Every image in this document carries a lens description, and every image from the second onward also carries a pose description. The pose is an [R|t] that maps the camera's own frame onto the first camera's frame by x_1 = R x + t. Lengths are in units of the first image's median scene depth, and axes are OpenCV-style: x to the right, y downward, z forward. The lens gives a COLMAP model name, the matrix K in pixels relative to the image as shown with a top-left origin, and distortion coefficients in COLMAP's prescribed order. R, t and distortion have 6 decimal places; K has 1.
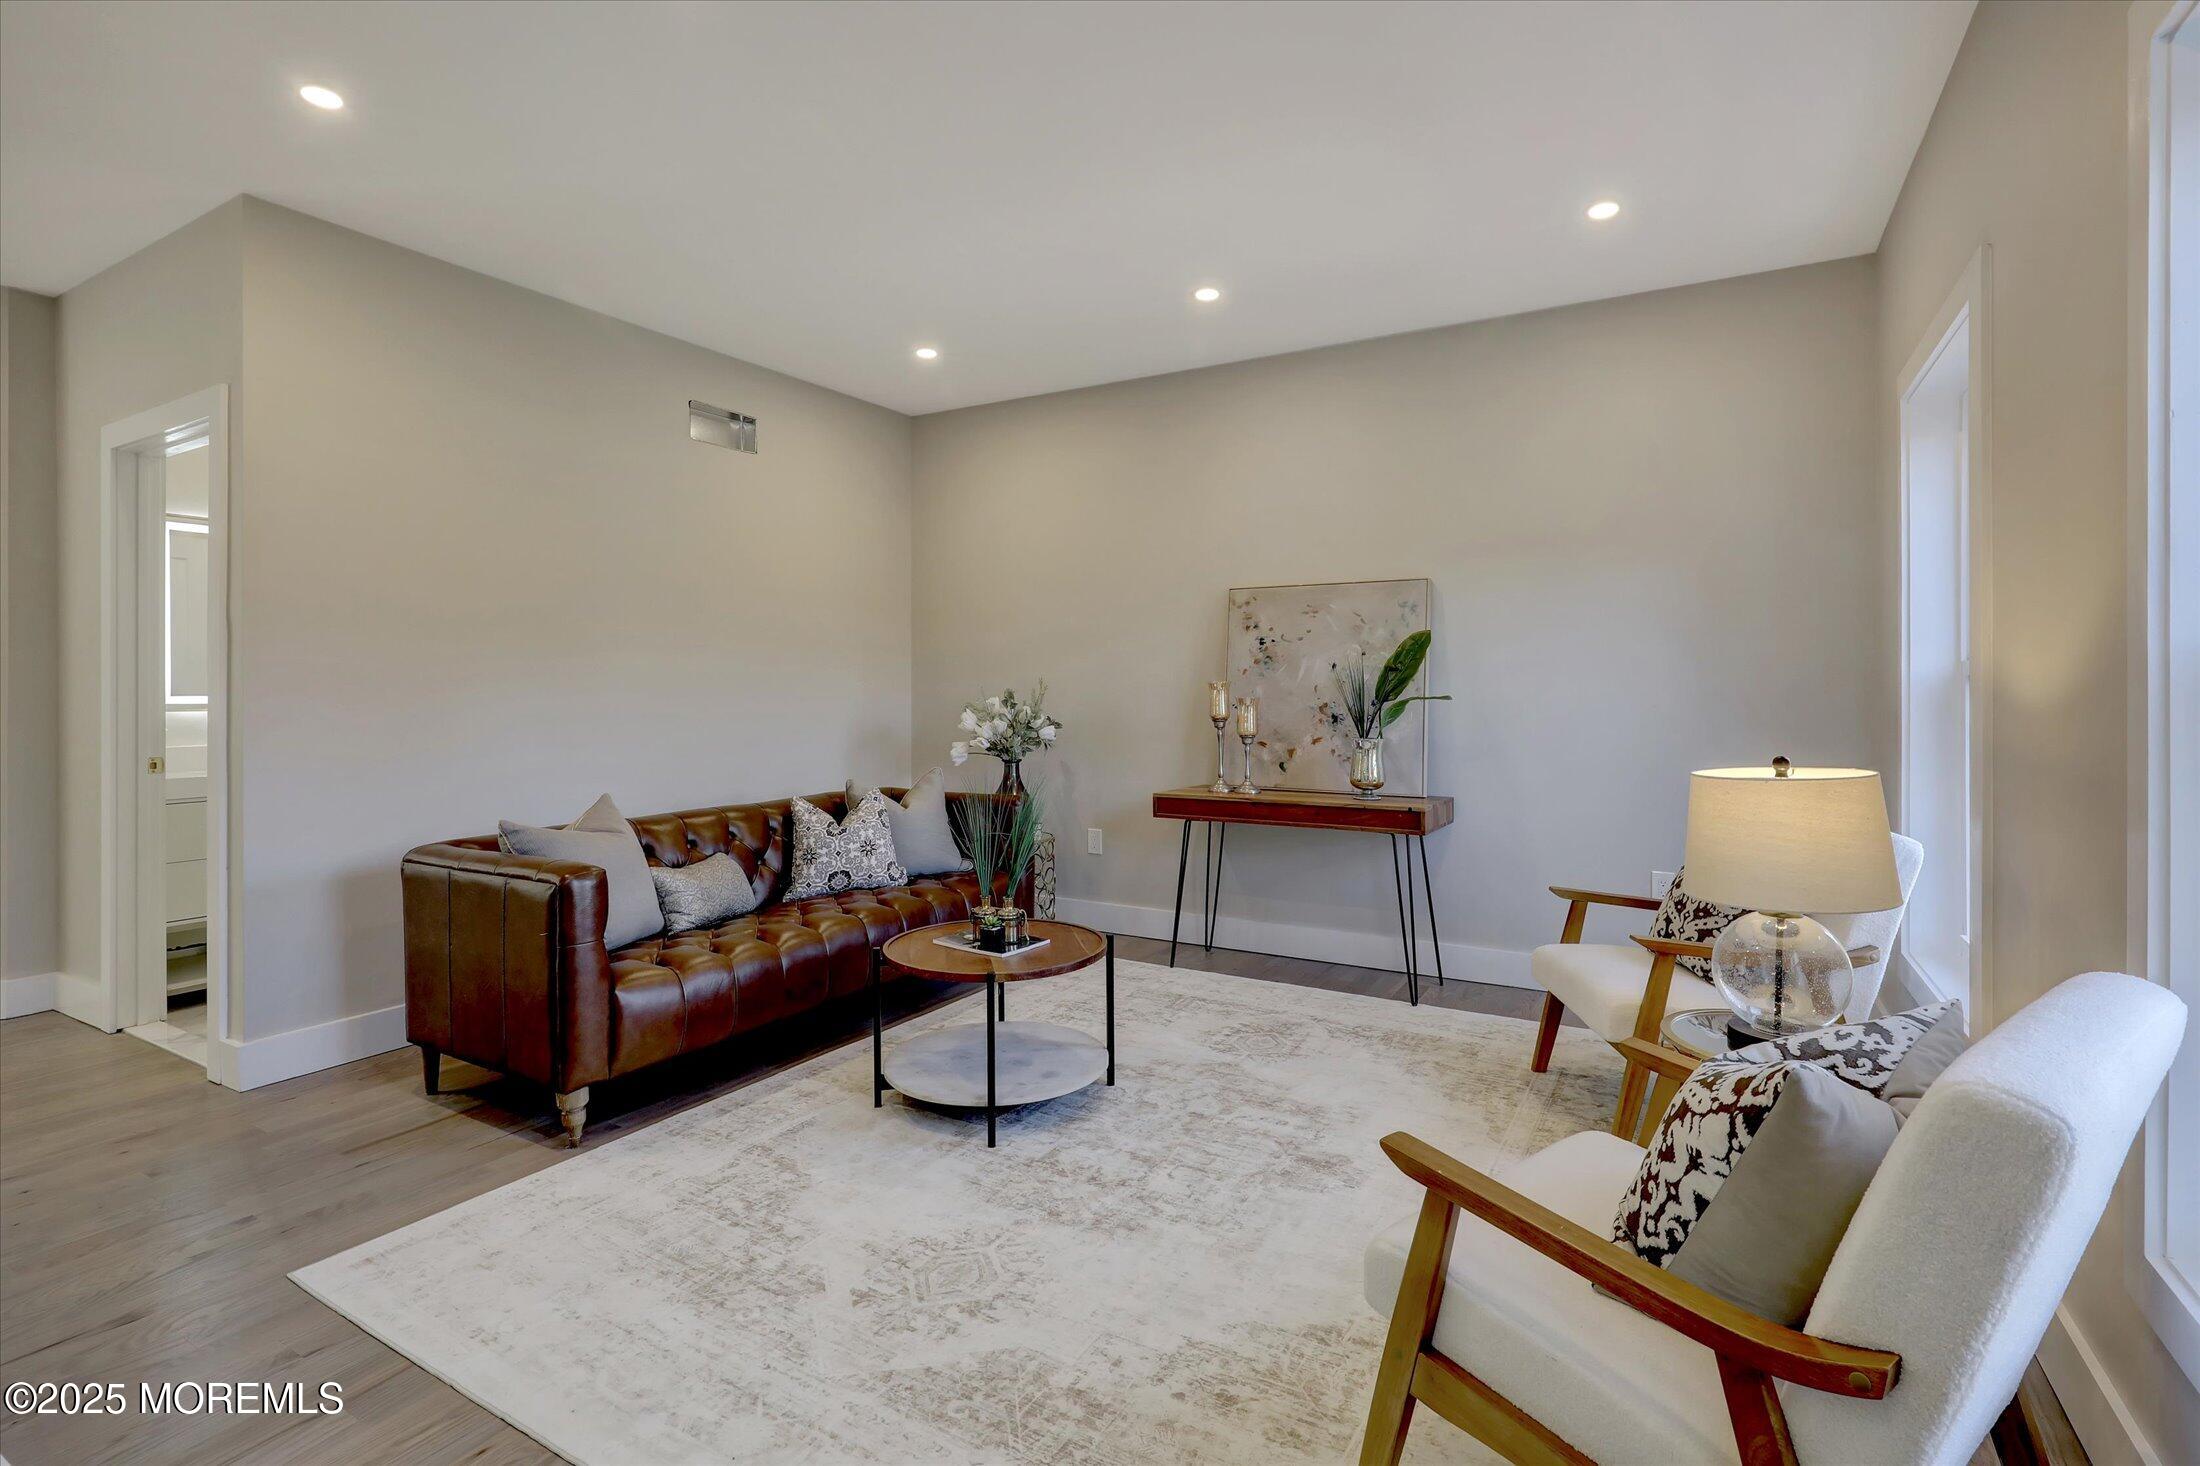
lens RADIAL K [[1032.1, 0, 1107.0], [0, 1032.1, 670.8], [0, 0, 1]] dist [-0.001496, 0.000277]
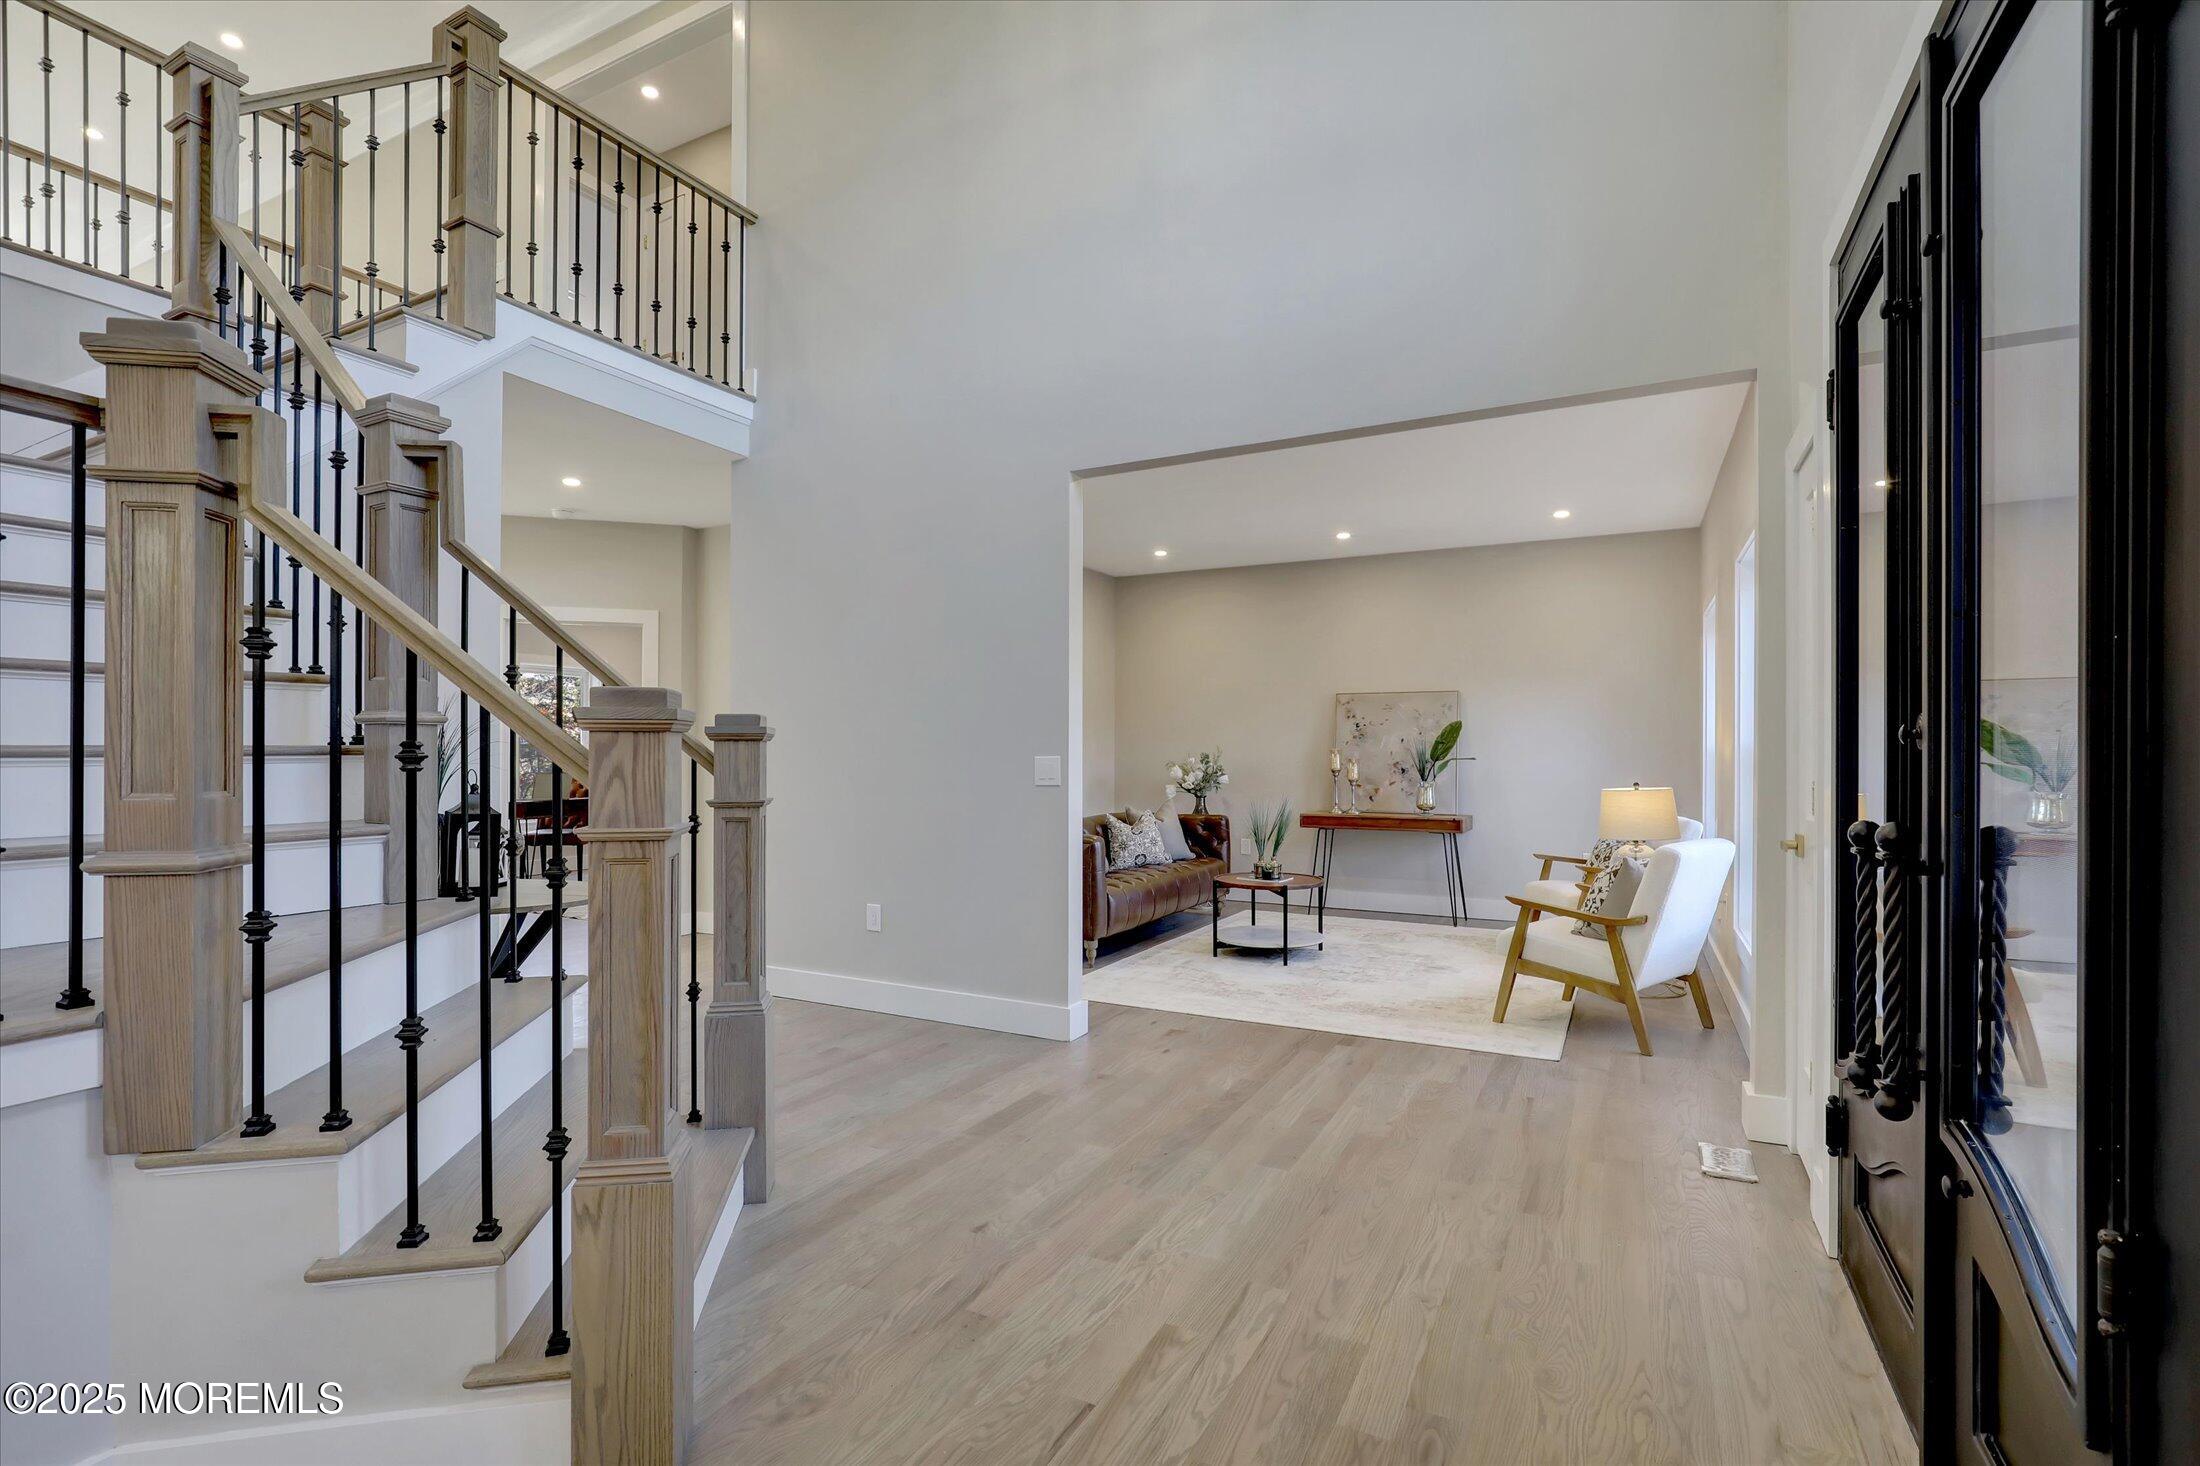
lens RADIAL K [[991.7, 0, 1104.5], [0, 991.7, 734.4], [0, 0, 1]] dist [-0.002522, -0.000196]
pose [[0.999019, 0.004538, 0.044059, -0.377334], [-0.004641, 0.999987, 0.002222, -0.017081], [-0.044048, -0.002424, 0.999026, -0.683445]]
